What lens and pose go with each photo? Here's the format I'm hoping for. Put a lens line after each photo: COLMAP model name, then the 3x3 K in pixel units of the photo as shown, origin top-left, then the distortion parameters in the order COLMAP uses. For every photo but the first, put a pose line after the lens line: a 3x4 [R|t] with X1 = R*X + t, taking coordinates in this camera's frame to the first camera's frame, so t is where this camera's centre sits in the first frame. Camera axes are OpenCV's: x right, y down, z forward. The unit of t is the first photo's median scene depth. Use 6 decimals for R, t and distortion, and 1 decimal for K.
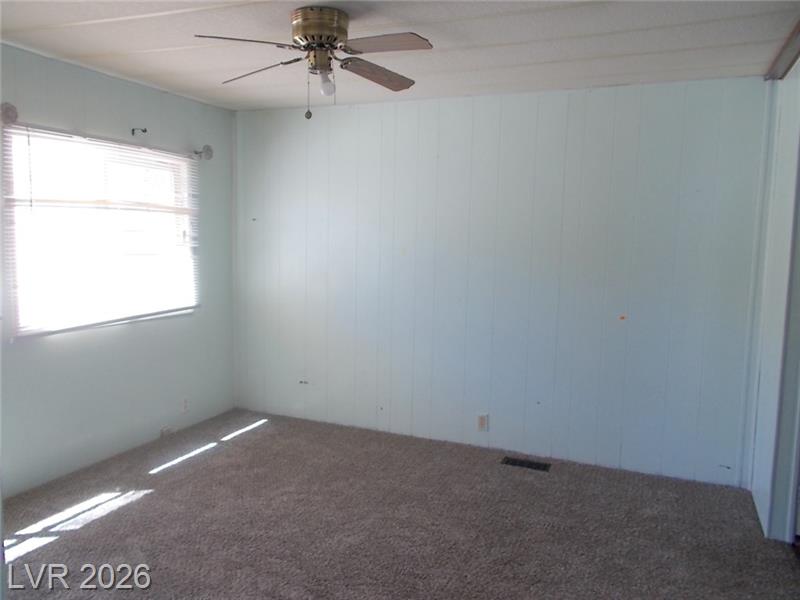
lens RADIAL K [[626.8, 0, 399.7], [0, 626.8, 300.5], [0, 0, 1]] dist [0.021514, -0.008707]
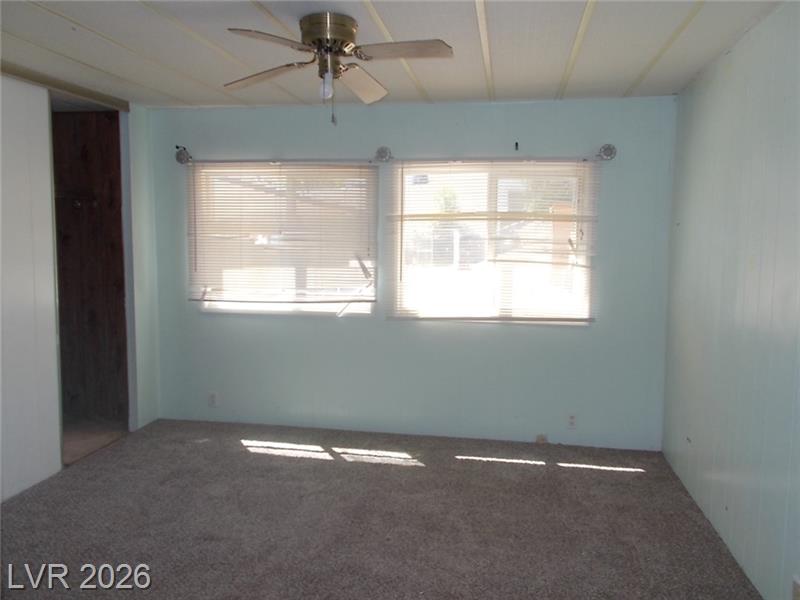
lens RADIAL K [[626.8, 0, 399.3], [0, 626.8, 298.1], [0, 0, 1]] dist [0.021514, -0.008707]
pose [[0.228305, 0.078112, -0.970451, 0.590380], [-0.111882, 0.992278, 0.053548, -0.047334], [0.967140, 0.096351, 0.235282, 0.581708]]
